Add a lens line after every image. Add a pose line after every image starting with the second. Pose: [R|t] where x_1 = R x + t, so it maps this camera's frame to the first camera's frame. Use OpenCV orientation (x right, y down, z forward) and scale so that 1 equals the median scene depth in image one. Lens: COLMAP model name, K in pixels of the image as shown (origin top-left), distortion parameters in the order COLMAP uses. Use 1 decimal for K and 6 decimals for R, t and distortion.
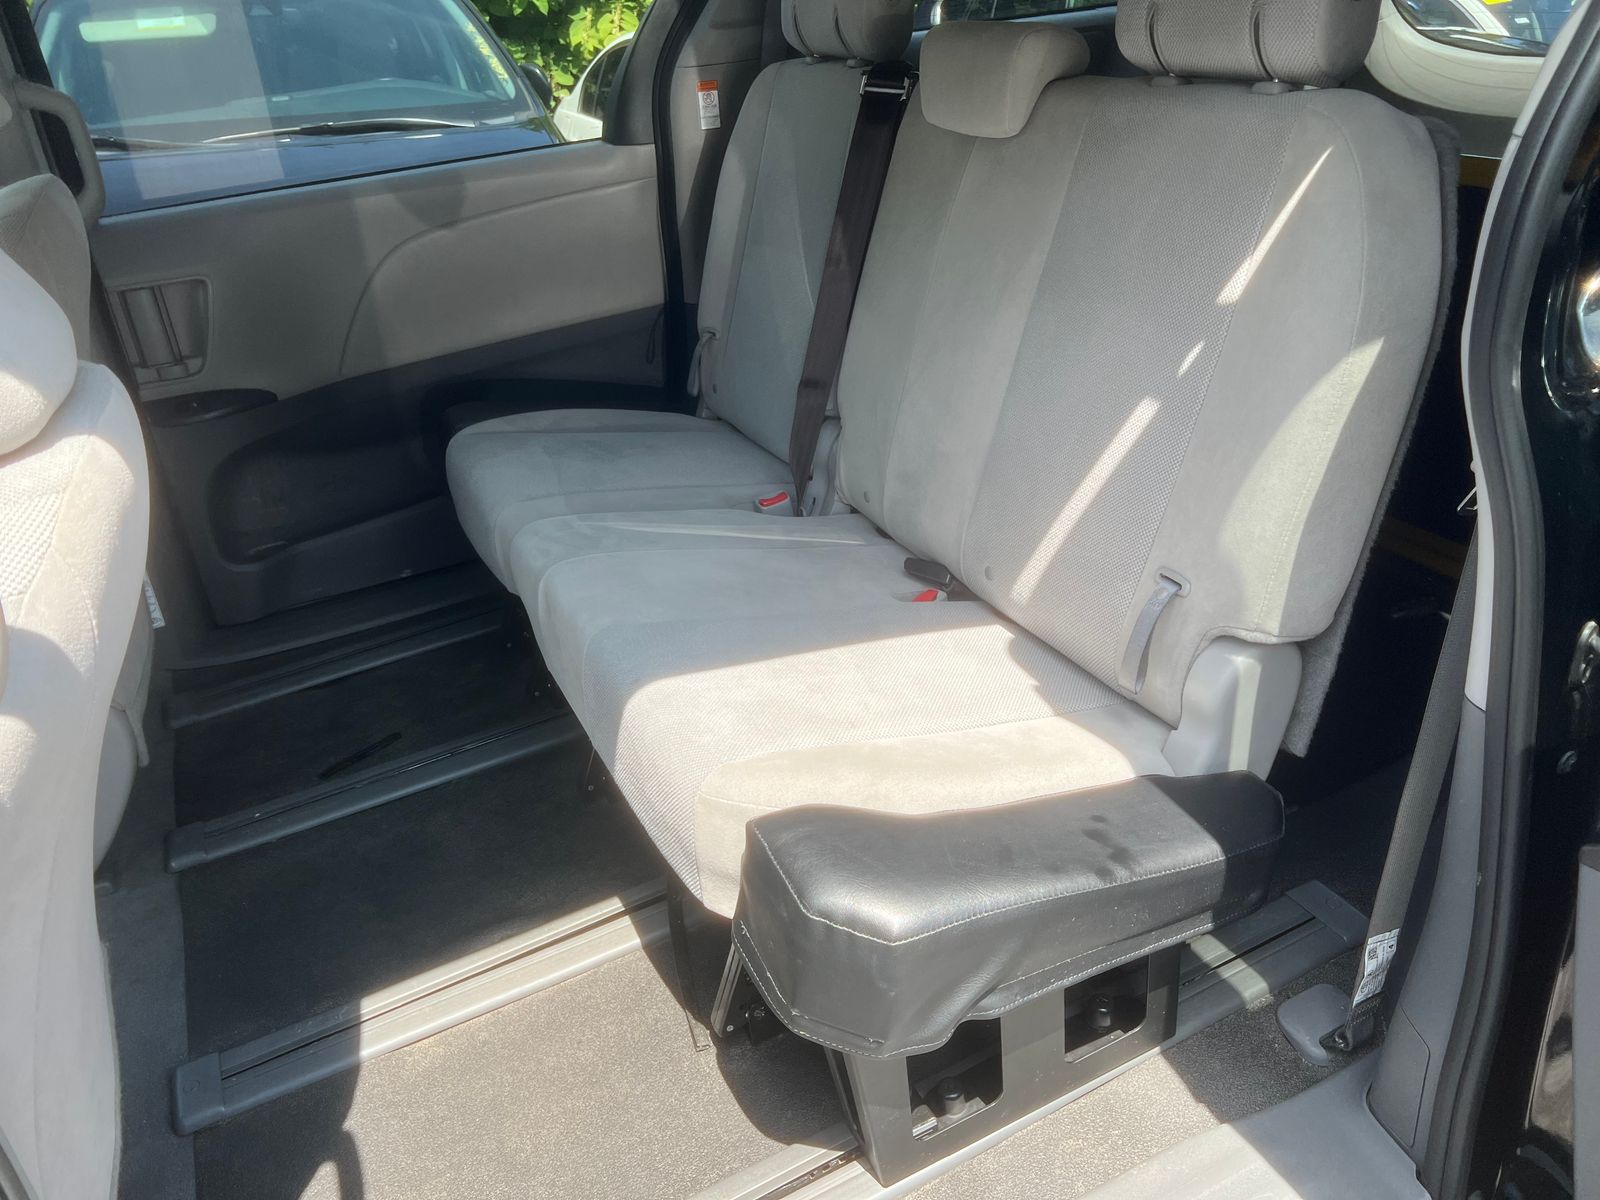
lens RADIAL K [[1241.6, 0, 798.7], [0, 1241.6, 619.0], [0, 0, 1]] dist [0.082191, -0.076517]
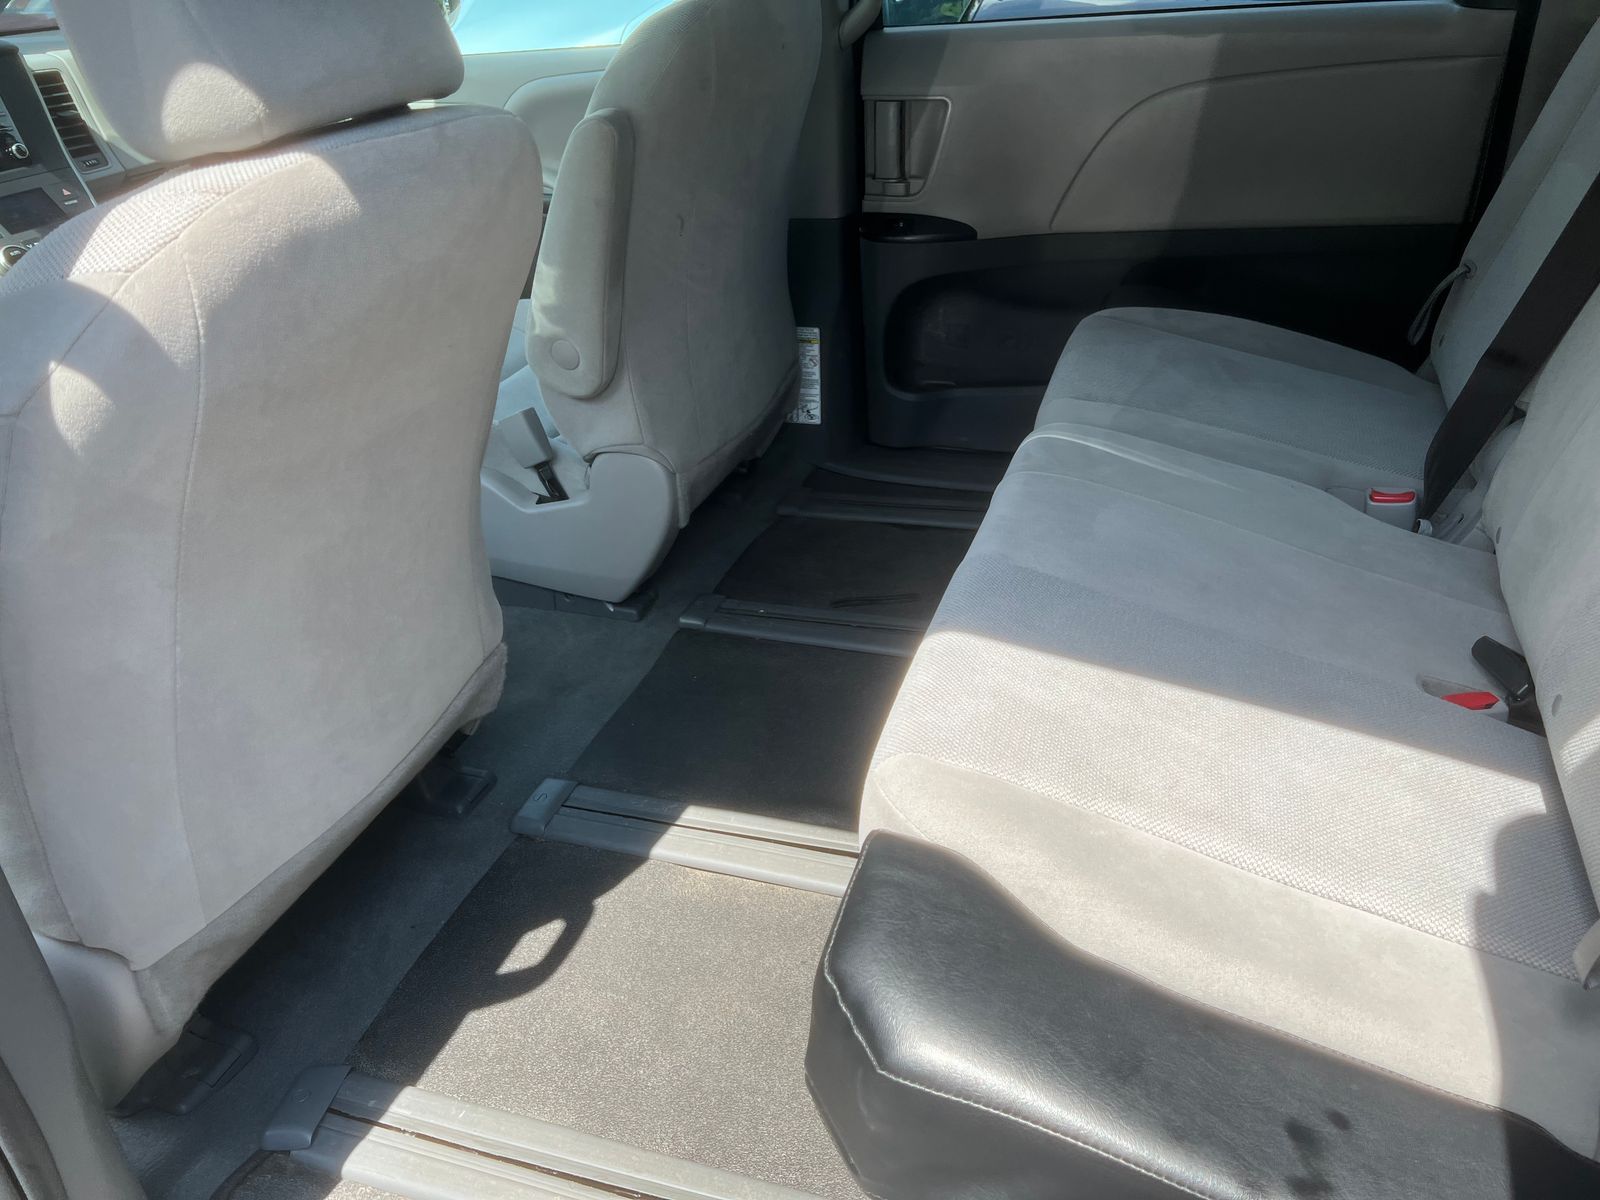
lens RADIAL K [[1218.2, 0, 800.0], [0, 1218.2, 600.0], [0, 0, 1]] dist [0.160766, -0.231560]
pose [[0.697256, 0.389931, -0.601488, 0.236182], [-0.344048, 0.918180, 0.196408, -0.075234], [0.628860, 0.069994, 0.774362, 0.246727]]
